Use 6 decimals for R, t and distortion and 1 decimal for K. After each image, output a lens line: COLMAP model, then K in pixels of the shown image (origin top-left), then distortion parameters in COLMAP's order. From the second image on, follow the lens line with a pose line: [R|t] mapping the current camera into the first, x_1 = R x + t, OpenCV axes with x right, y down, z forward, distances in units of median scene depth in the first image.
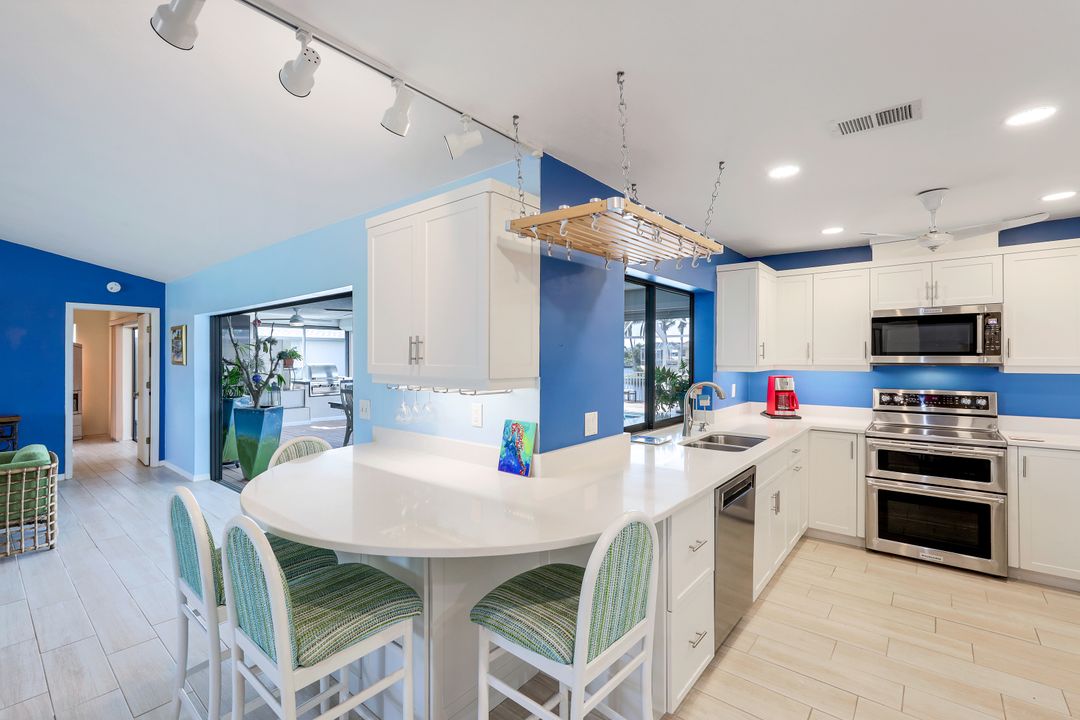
lens RADIAL K [[476.4, 0, 533.1], [0, 476.4, 354.1], [0, 0, 1]] dist [-0.000184, 0.000656]
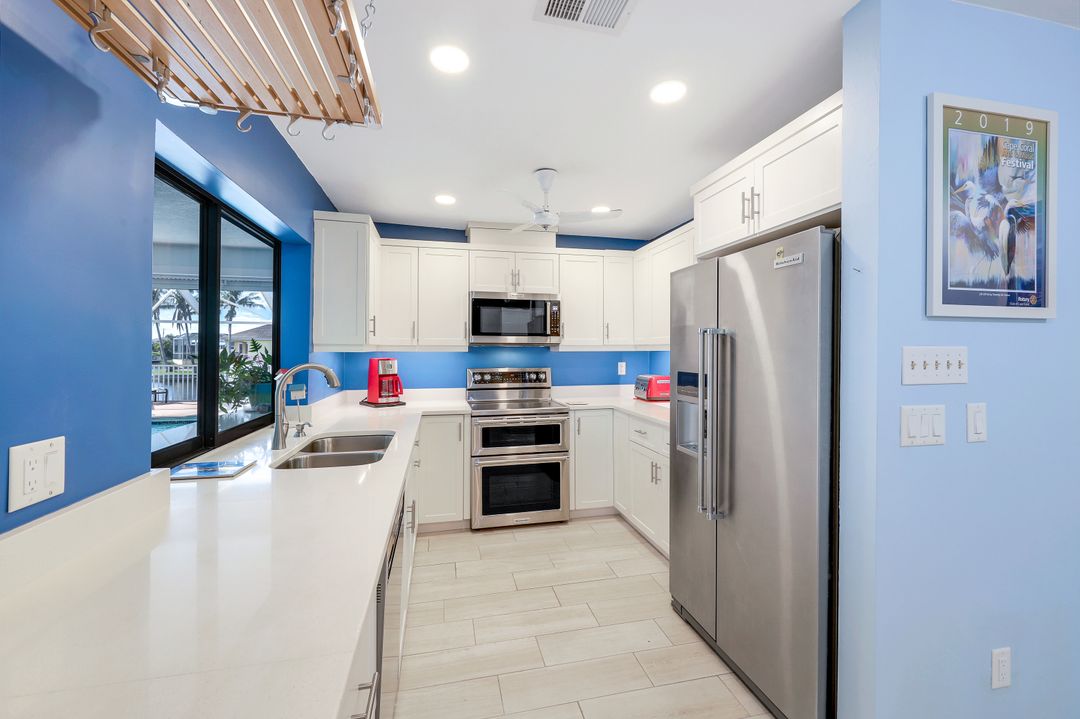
lens RADIAL K [[437.8, 0, 542.3], [0, 437.8, 352.1], [0, 0, 1]] dist [-0.003774, 0.000015]
pose [[0.602765, -0.000022, 0.797919, 0.062364], [-0.007794, 0.999952, 0.005916, 0.033331], [-0.797881, -0.009785, 0.602736, 0.337418]]
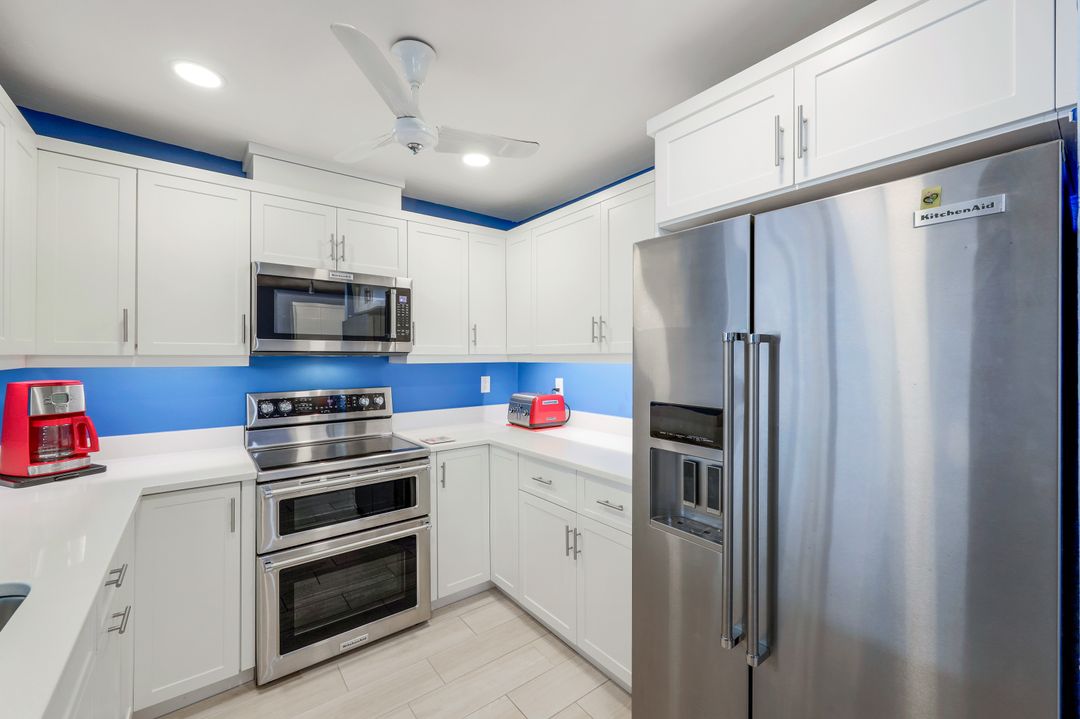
lens RADIAL K [[437.8, 0, 541.8], [0, 437.8, 358.1], [0, 0, 1]] dist [-0.003774, 0.000015]
pose [[0.213797, -0.001307, 0.976877, 0.275285], [-0.007497, 0.999967, 0.002979, 0.024198], [-0.976849, -0.007960, 0.213781, 0.572053]]
